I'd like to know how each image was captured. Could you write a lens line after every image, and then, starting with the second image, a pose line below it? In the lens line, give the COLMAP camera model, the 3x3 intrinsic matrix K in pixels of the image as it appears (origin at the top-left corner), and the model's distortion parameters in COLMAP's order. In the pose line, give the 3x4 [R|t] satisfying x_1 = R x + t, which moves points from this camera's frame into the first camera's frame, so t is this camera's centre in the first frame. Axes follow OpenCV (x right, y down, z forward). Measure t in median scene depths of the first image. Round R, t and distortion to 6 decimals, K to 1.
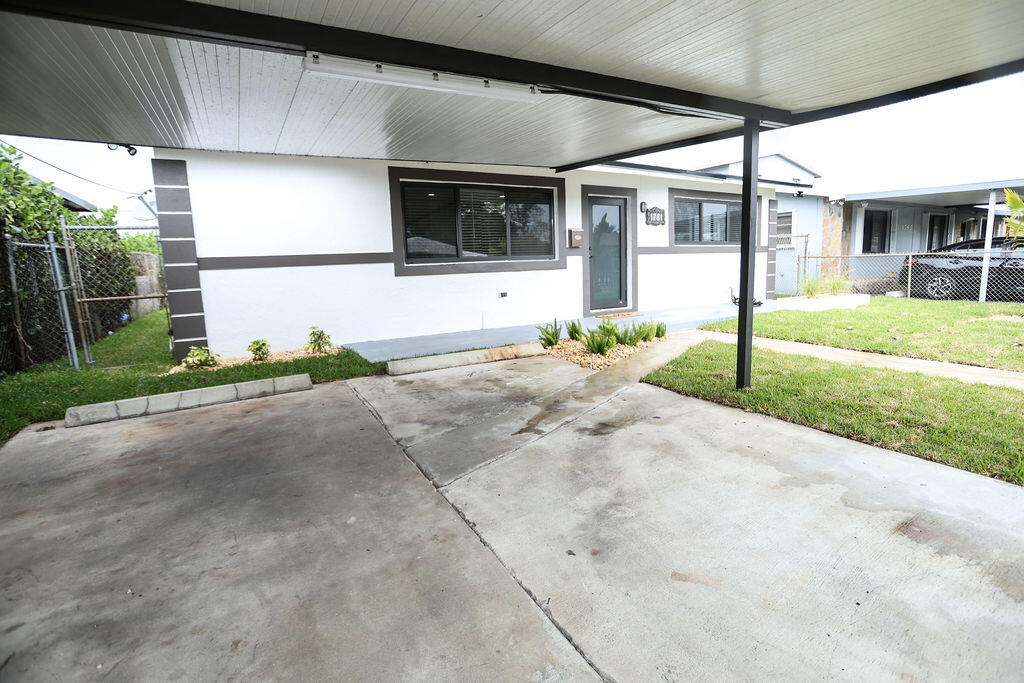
lens RADIAL K [[495.8, 0, 534.8], [0, 495.8, 335.3], [0, 0, 1]] dist [-0.077148, 0.032549]
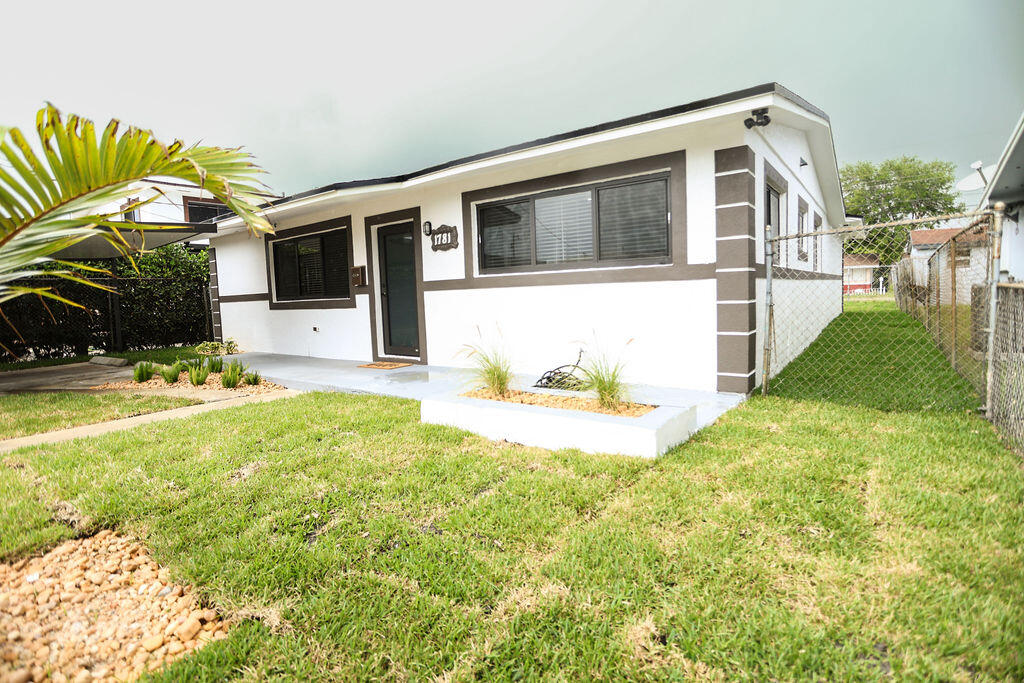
lens RADIAL K [[495.8, 0, 534.8], [0, 495.8, 335.3], [0, 0, 1]] dist [-0.077148, 0.032549]
pose [[0.400183, 0.096198, -0.911372, 0.990001], [-0.109628, 0.992359, 0.056609, -0.158727], [0.909855, 0.077258, 0.407671, 0.852740]]
